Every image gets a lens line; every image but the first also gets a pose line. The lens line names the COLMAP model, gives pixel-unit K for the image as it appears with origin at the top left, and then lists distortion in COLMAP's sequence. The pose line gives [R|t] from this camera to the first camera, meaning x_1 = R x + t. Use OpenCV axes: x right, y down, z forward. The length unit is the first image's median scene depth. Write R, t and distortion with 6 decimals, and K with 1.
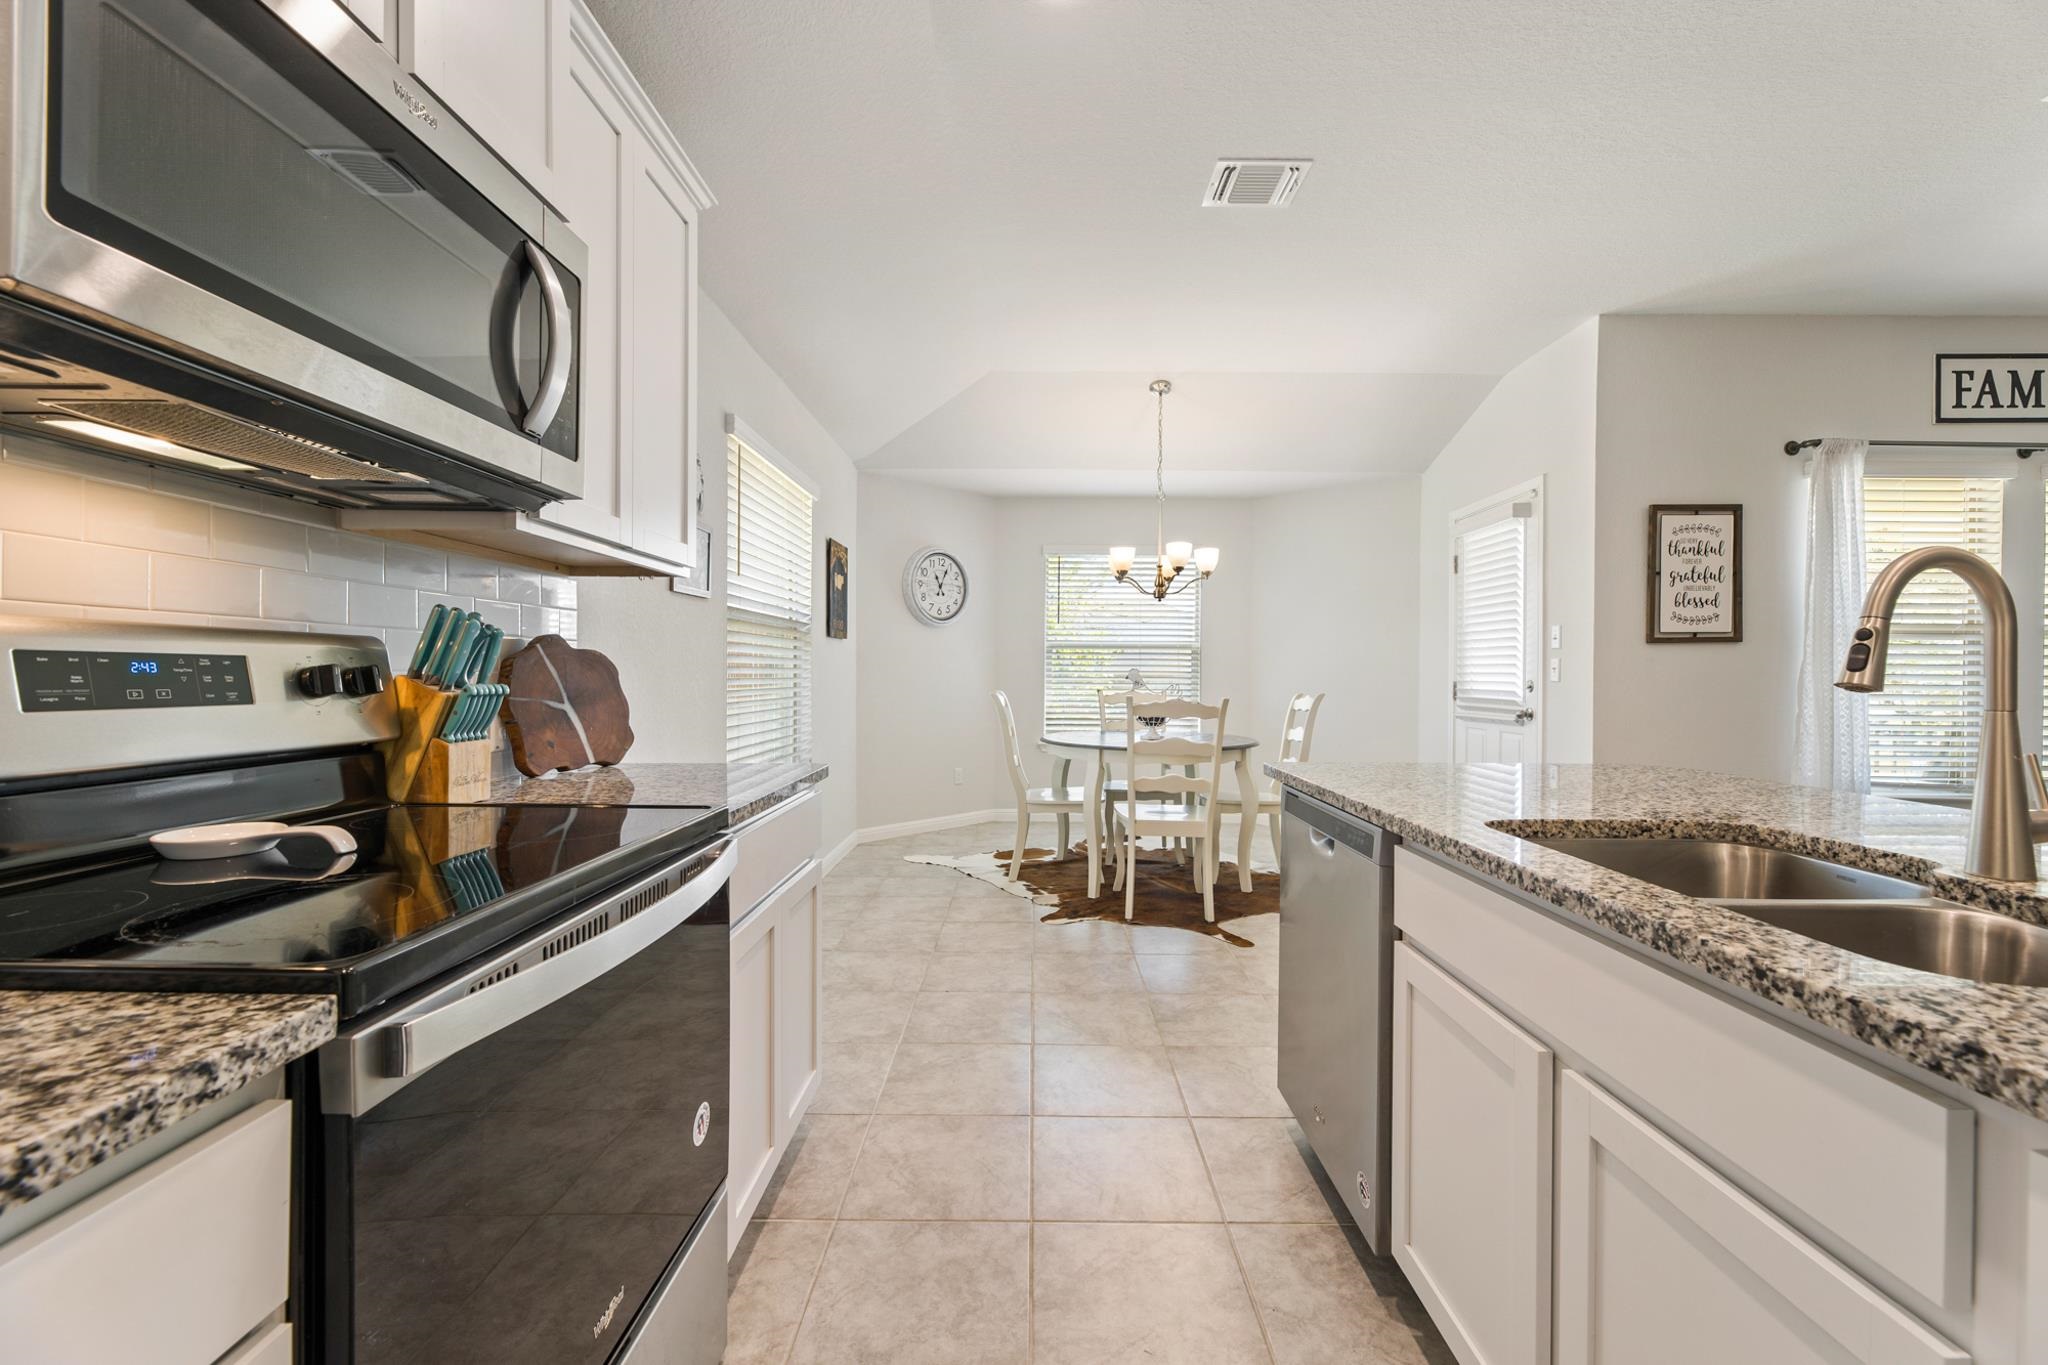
lens RADIAL K [[819.2, 0, 1031.0], [0, 819.2, 677.4], [0, 0, 1]] dist [0.000394, 0.000504]
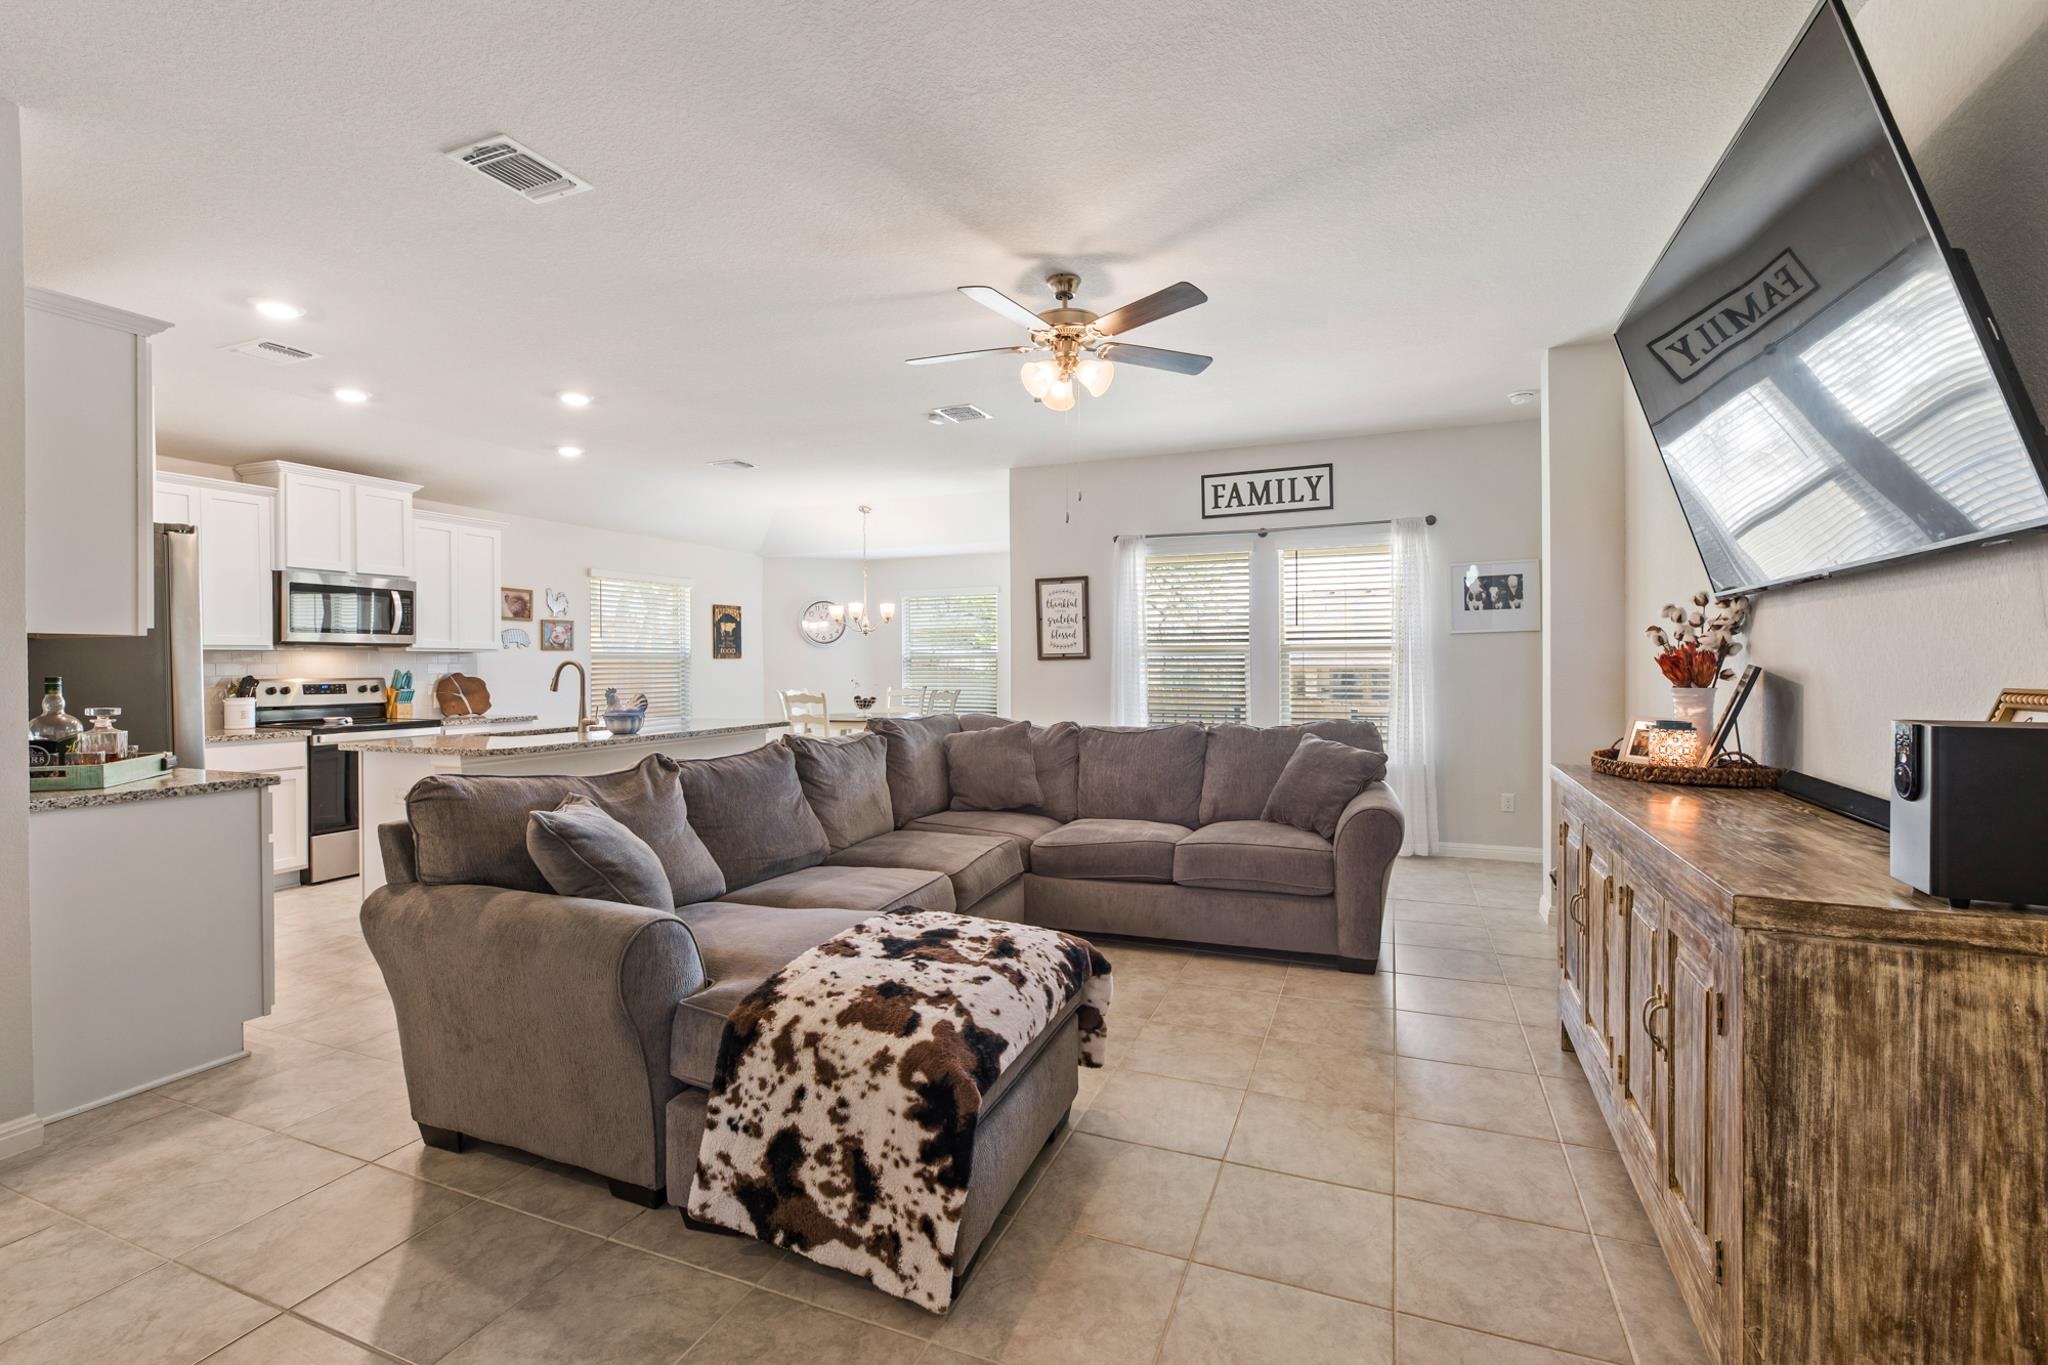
lens RADIAL K [[887.3, 0, 1029.2], [0, 887.3, 667.1], [0, 0, 1]] dist [-0.000812, 0.000056]
pose [[0.927718, -0.009928, -0.373149, 2.138096], [0.008617, 0.999949, -0.005182, -0.027837], [0.373181, 0.001592, 0.927757, -1.062961]]
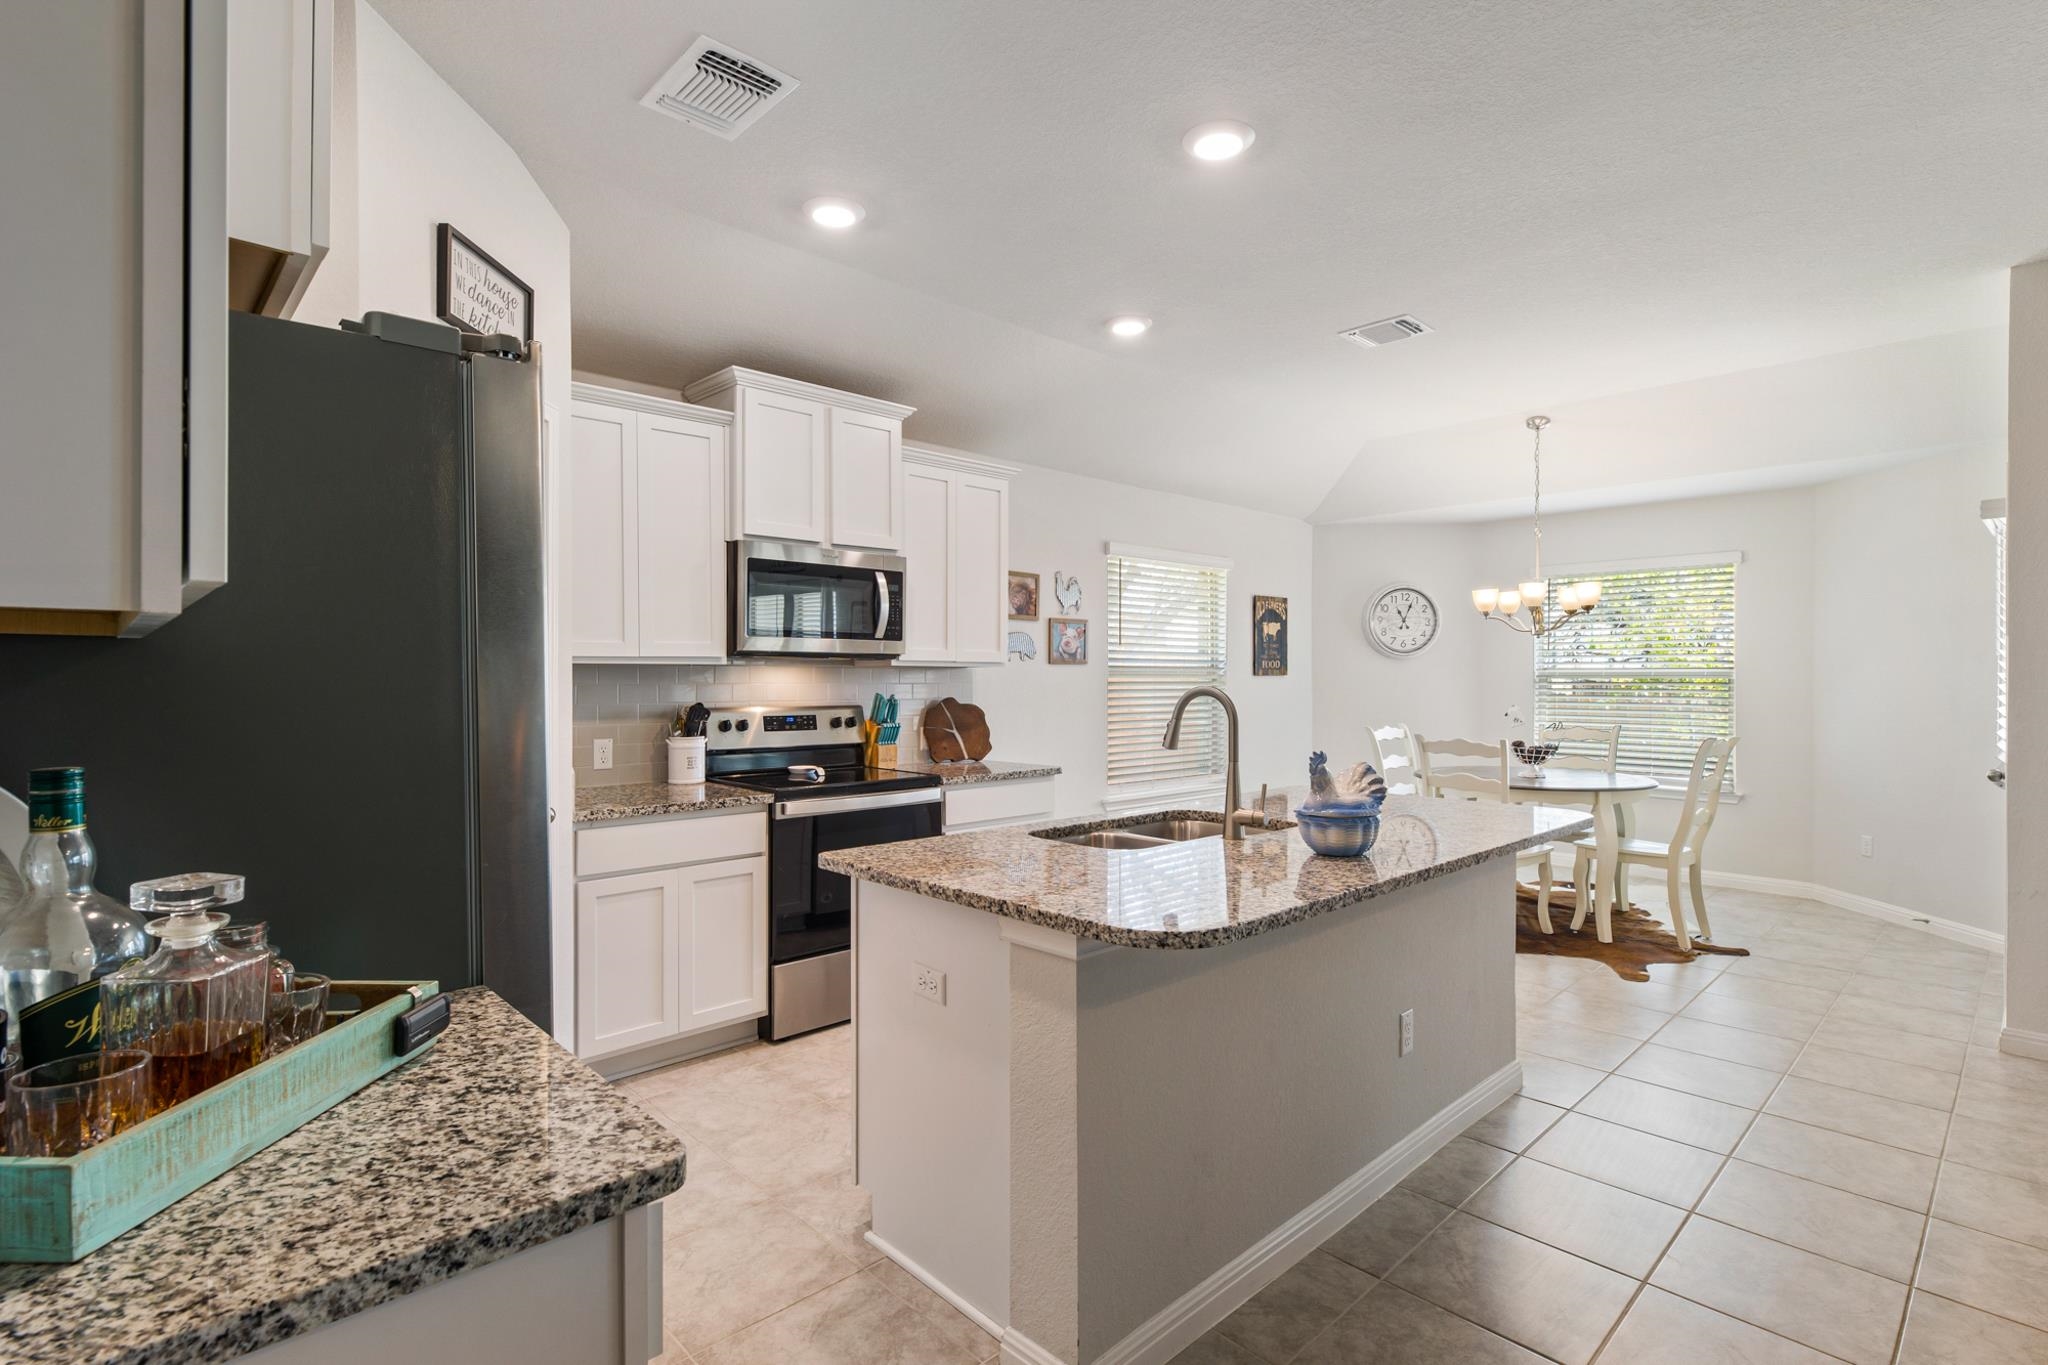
lens RADIAL K [[974.4, 0, 1031.8], [0, 974.4, 681.8], [0, 0, 1]] dist [-0.002593, 0.001381]
pose [[0.694795, -0.001982, -0.719205, 1.072500], [-0.001916, 0.999988, -0.004606, -0.062778], [0.719206, 0.004578, 0.694782, -0.472717]]
